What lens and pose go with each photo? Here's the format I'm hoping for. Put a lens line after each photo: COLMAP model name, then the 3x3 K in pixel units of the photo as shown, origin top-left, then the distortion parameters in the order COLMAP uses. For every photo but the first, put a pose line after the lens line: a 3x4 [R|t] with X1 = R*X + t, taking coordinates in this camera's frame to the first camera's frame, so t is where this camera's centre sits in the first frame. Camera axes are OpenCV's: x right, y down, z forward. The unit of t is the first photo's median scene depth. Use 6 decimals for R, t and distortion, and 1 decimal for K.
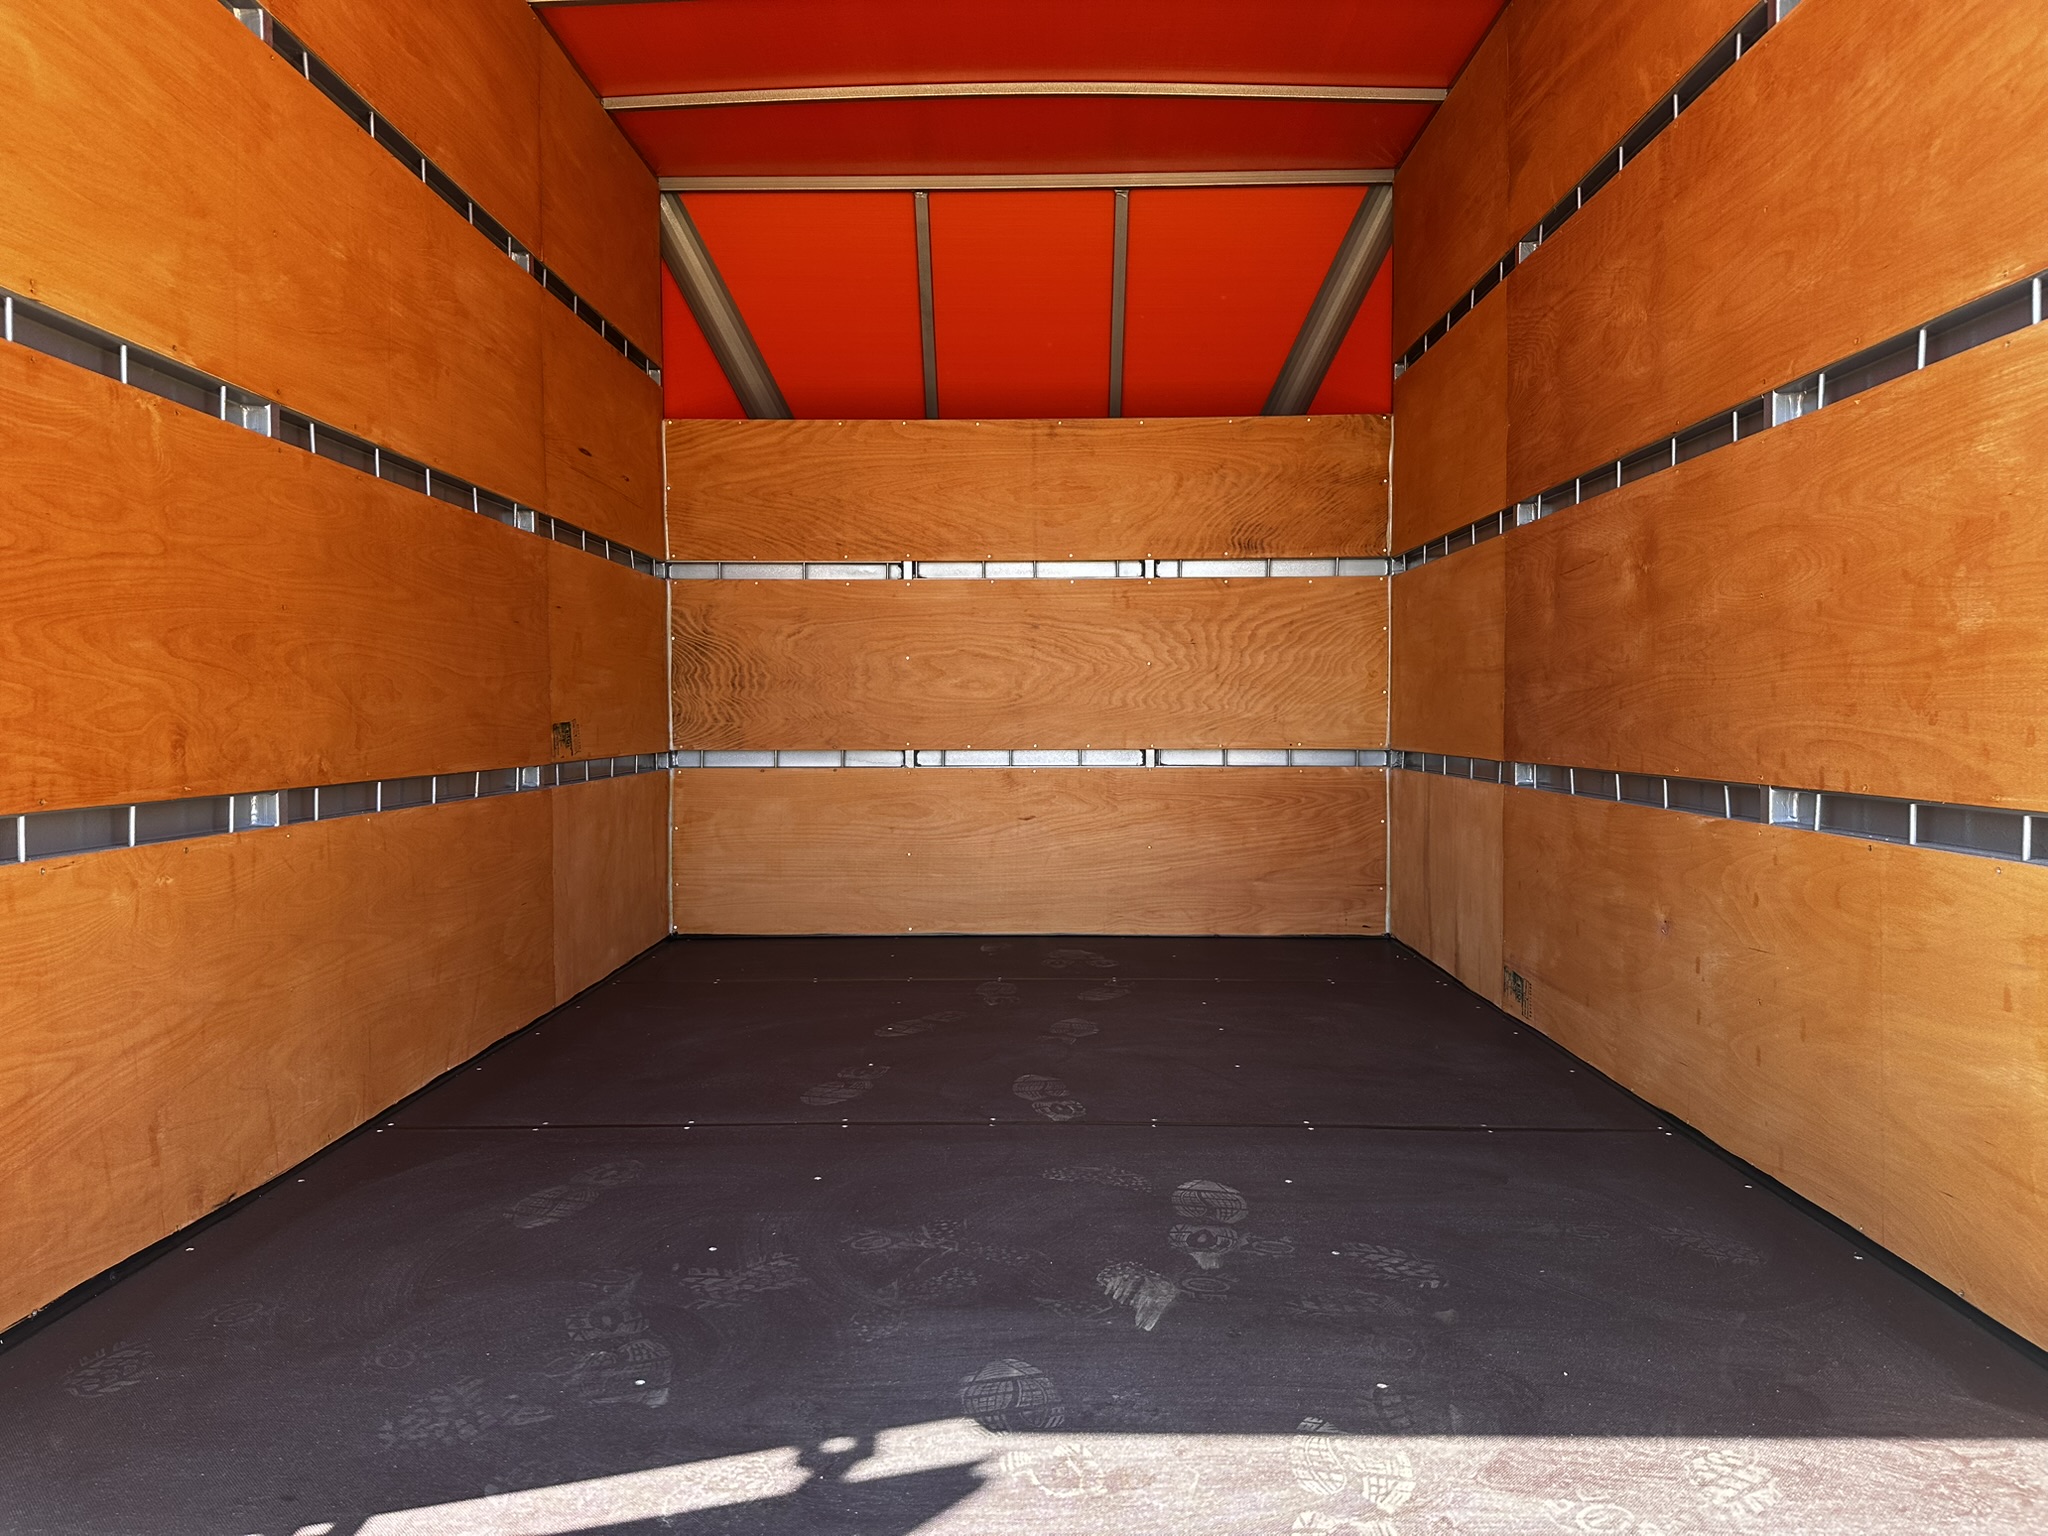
lens RADIAL K [[1552.0, 0, 1024.0], [0, 1552.0, 768.0], [0, 0, 1]] dist [0.063925, -0.009756]
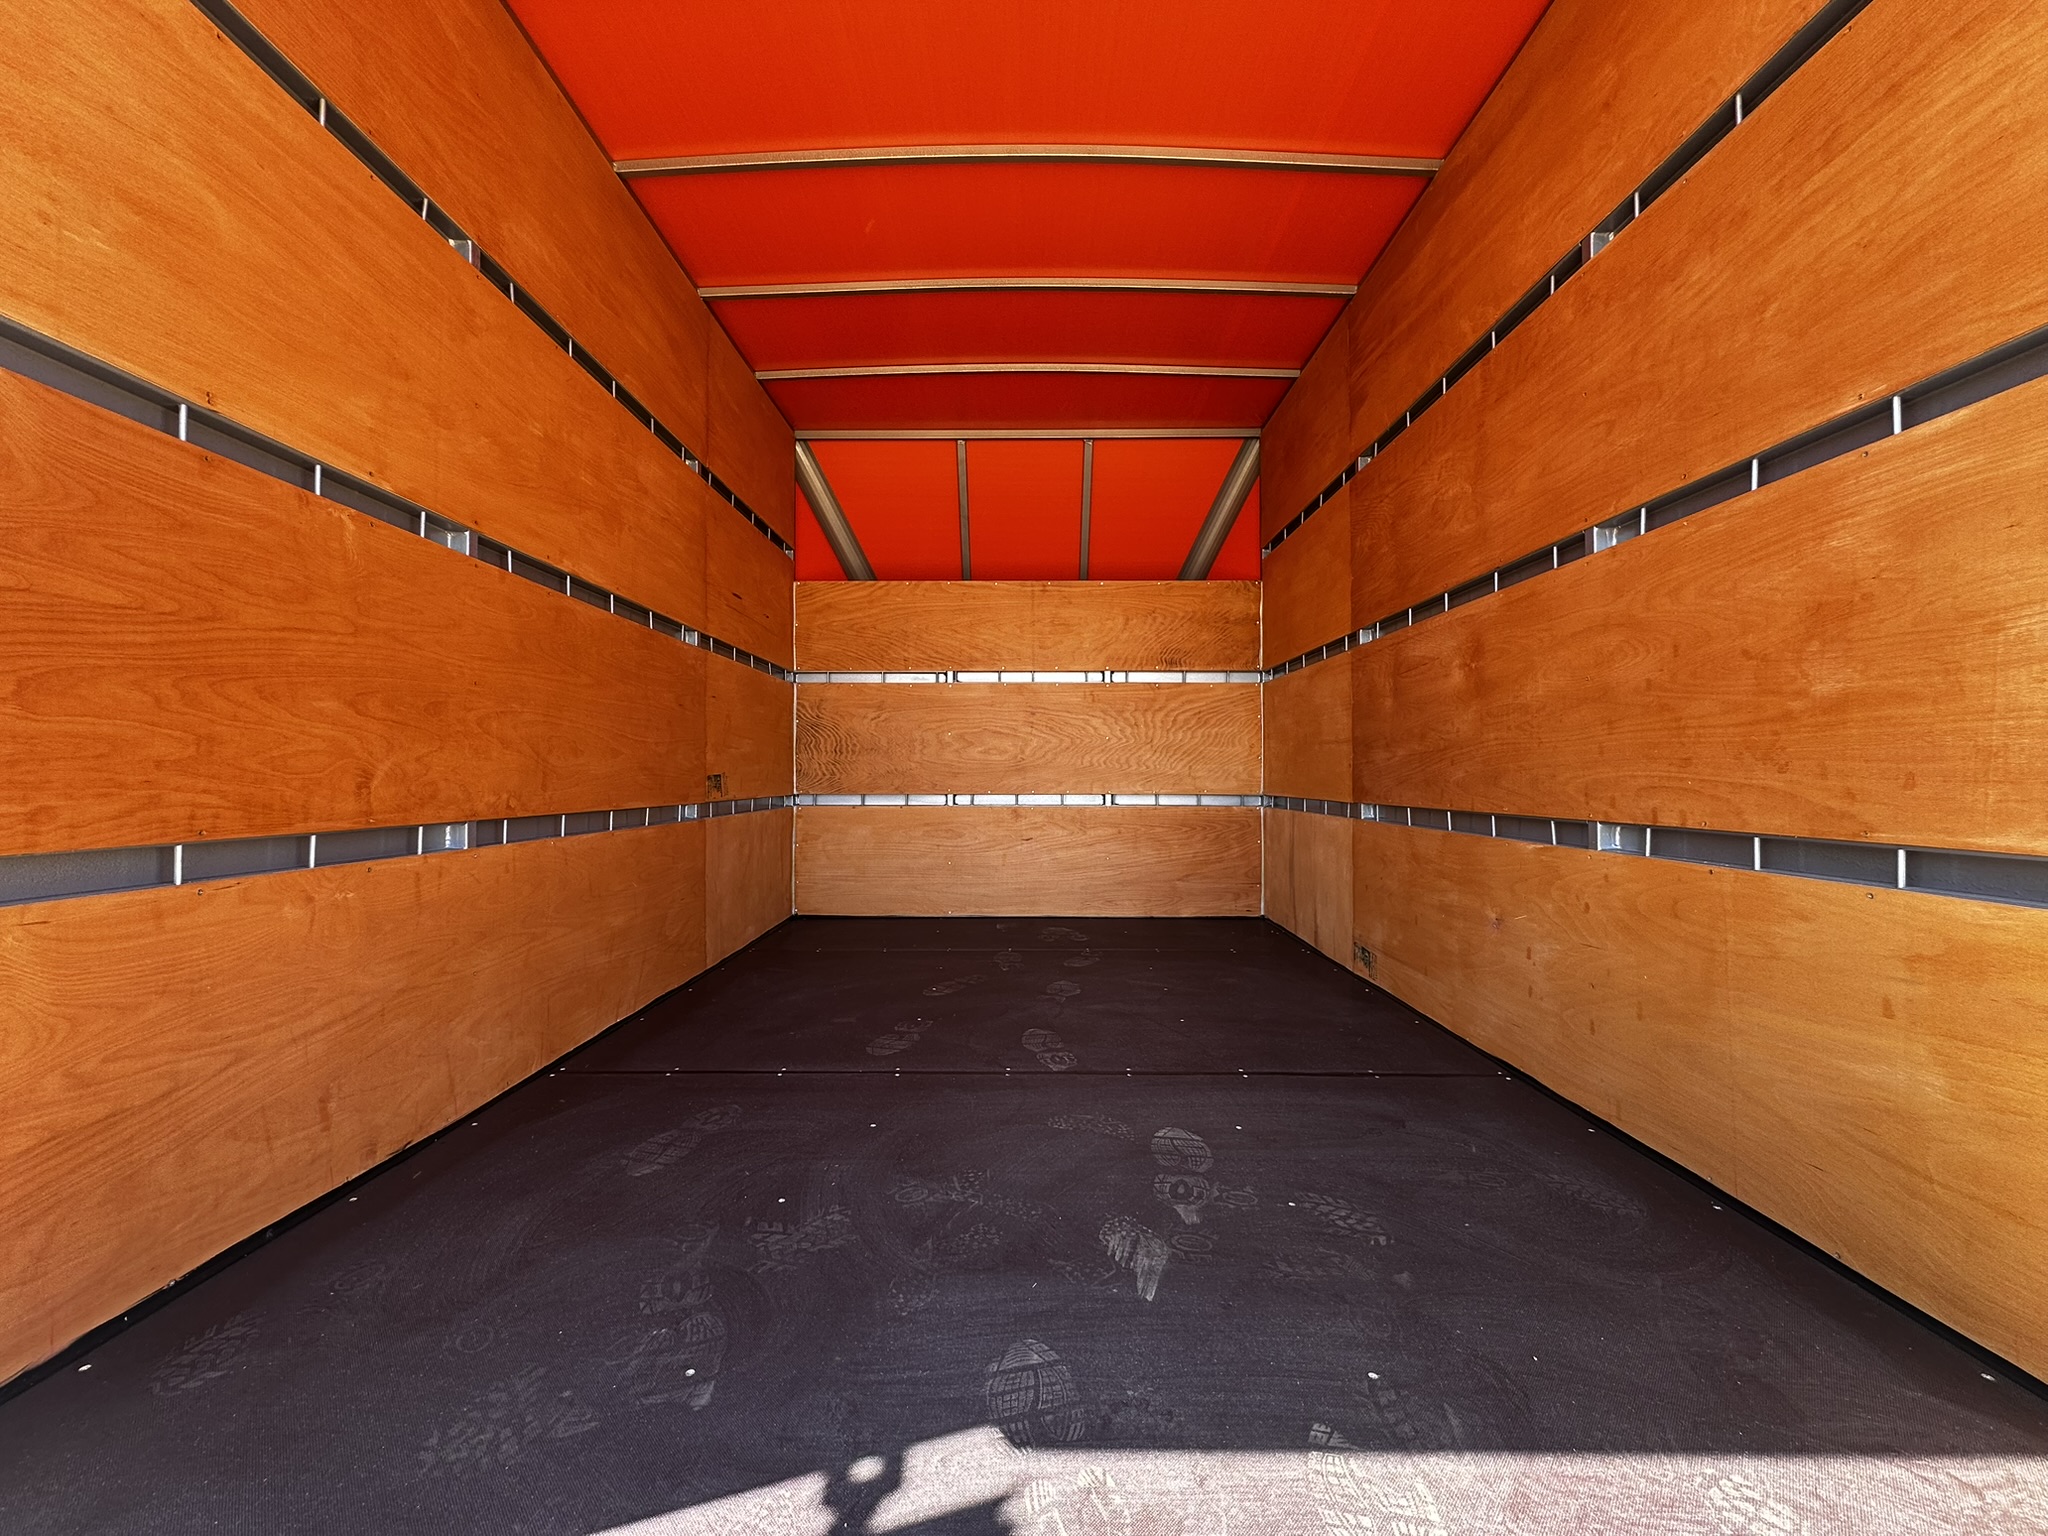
lens RADIAL K [[836.0, 0, 1024.0], [0, 836.0, 768.0], [0, 0, 1]] dist [0.001524, 0.000233]
pose [[0.999954, 0.003324, 0.009024, -0.014617], [-0.002905, 0.998937, -0.045998, 0.000264], [-0.009167, 0.045969, 0.998901, 0.286209]]
